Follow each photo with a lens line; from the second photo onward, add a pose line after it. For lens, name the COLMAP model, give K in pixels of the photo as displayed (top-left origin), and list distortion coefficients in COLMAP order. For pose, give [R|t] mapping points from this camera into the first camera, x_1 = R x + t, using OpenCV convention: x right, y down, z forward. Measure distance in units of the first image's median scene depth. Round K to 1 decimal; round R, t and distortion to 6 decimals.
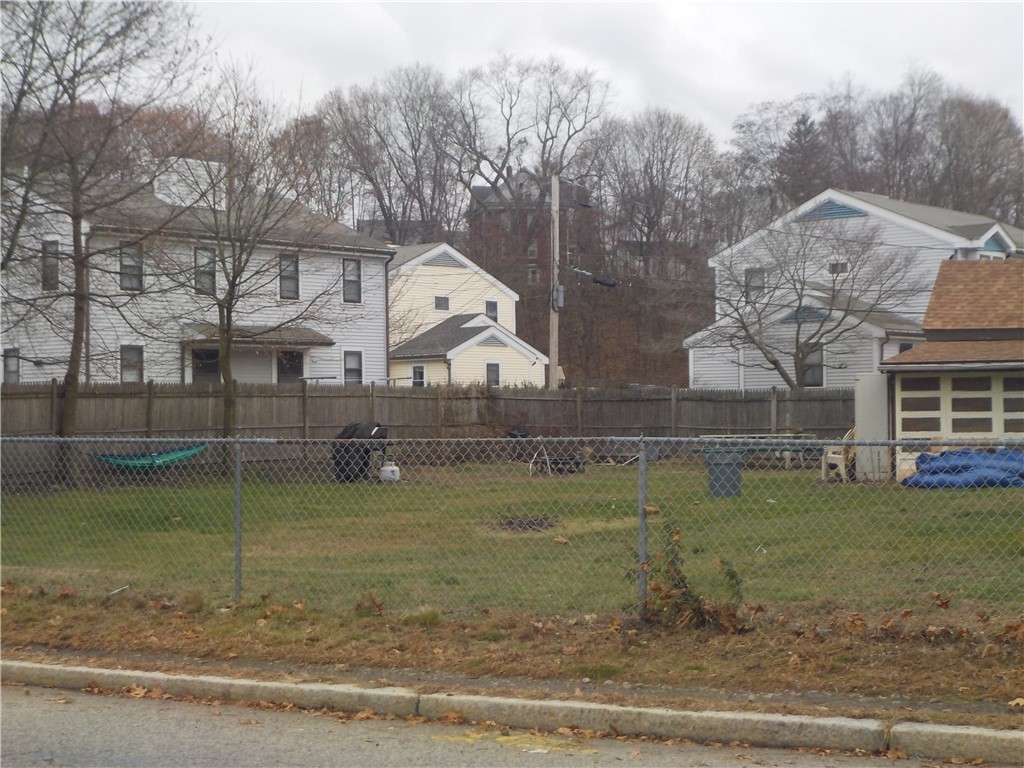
lens RADIAL K [[1720.6, 0, 512.0], [0, 1720.6, 384.0], [0, 0, 1]] dist [-0.212112, 0.031573]
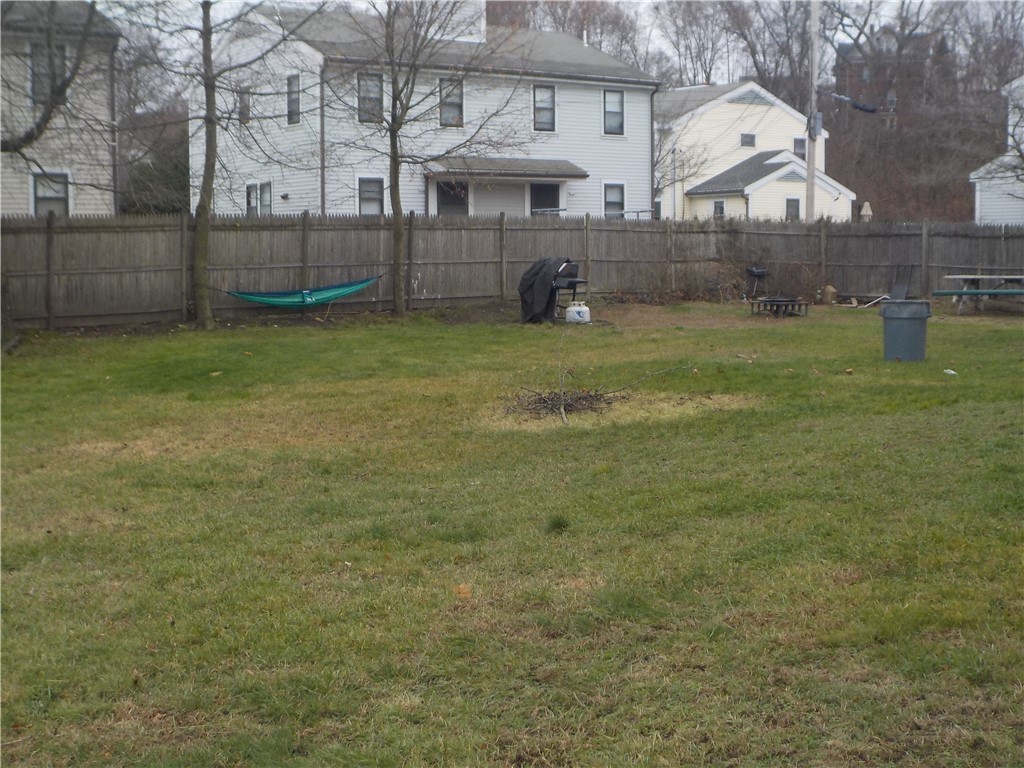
lens RADIAL K [[1425.5, 0, 512.0], [0, 1425.5, 384.0], [0, 0, 1]] dist [-0.097575, 0.107712]
pose [[0.966475, 0.030331, -0.254964, 0.063407], [-0.001003, 0.993437, 0.114378, 0.001701], [0.256760, -0.110288, 0.960162, 0.185336]]
